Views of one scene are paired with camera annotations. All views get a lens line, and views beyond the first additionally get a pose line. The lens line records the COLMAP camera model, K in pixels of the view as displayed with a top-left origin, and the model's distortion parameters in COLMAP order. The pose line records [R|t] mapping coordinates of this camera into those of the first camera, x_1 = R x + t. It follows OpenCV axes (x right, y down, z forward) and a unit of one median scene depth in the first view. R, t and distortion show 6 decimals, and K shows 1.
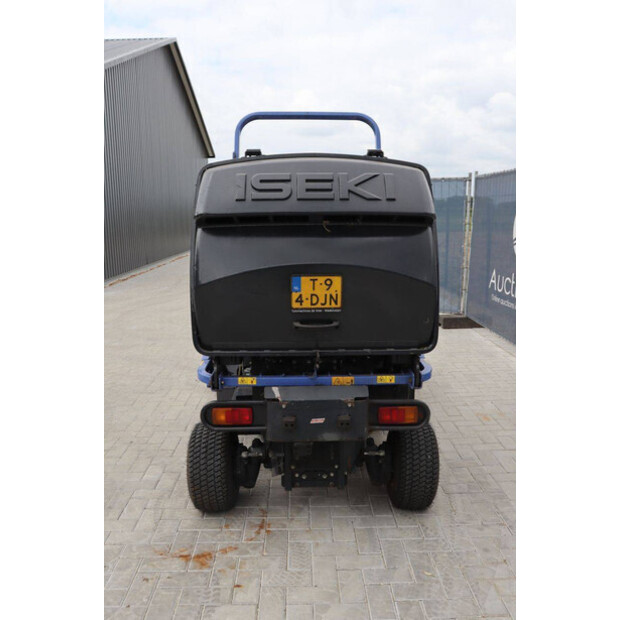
lens RADIAL K [[576.7, 0, 309.0], [0, 576.7, 292.2], [0, 0, 1]] dist [-0.075466, 0.017161]
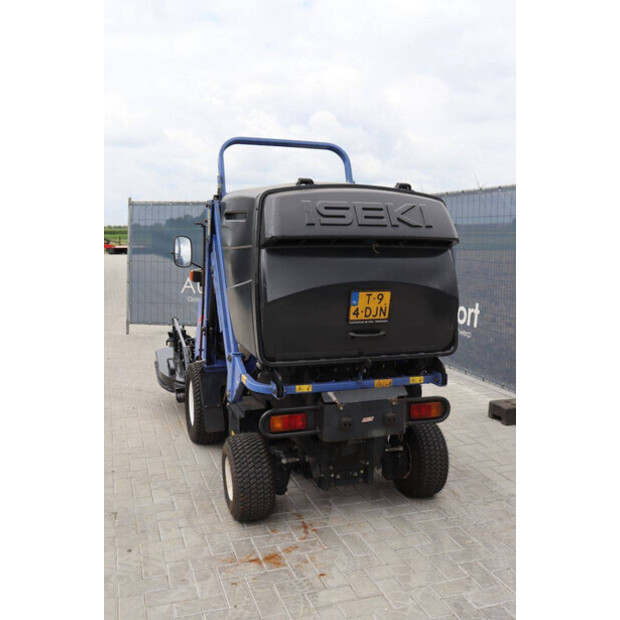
lens RADIAL K [[623.8, 0, 311.8], [0, 623.8, 286.7], [0, 0, 1]] dist [-0.049641, -0.002276]
pose [[0.952736, -0.009905, 0.303637, -0.460545], [0.025127, 0.998613, -0.046268, 0.016749], [-0.302758, 0.051710, 0.951664, -0.145616]]
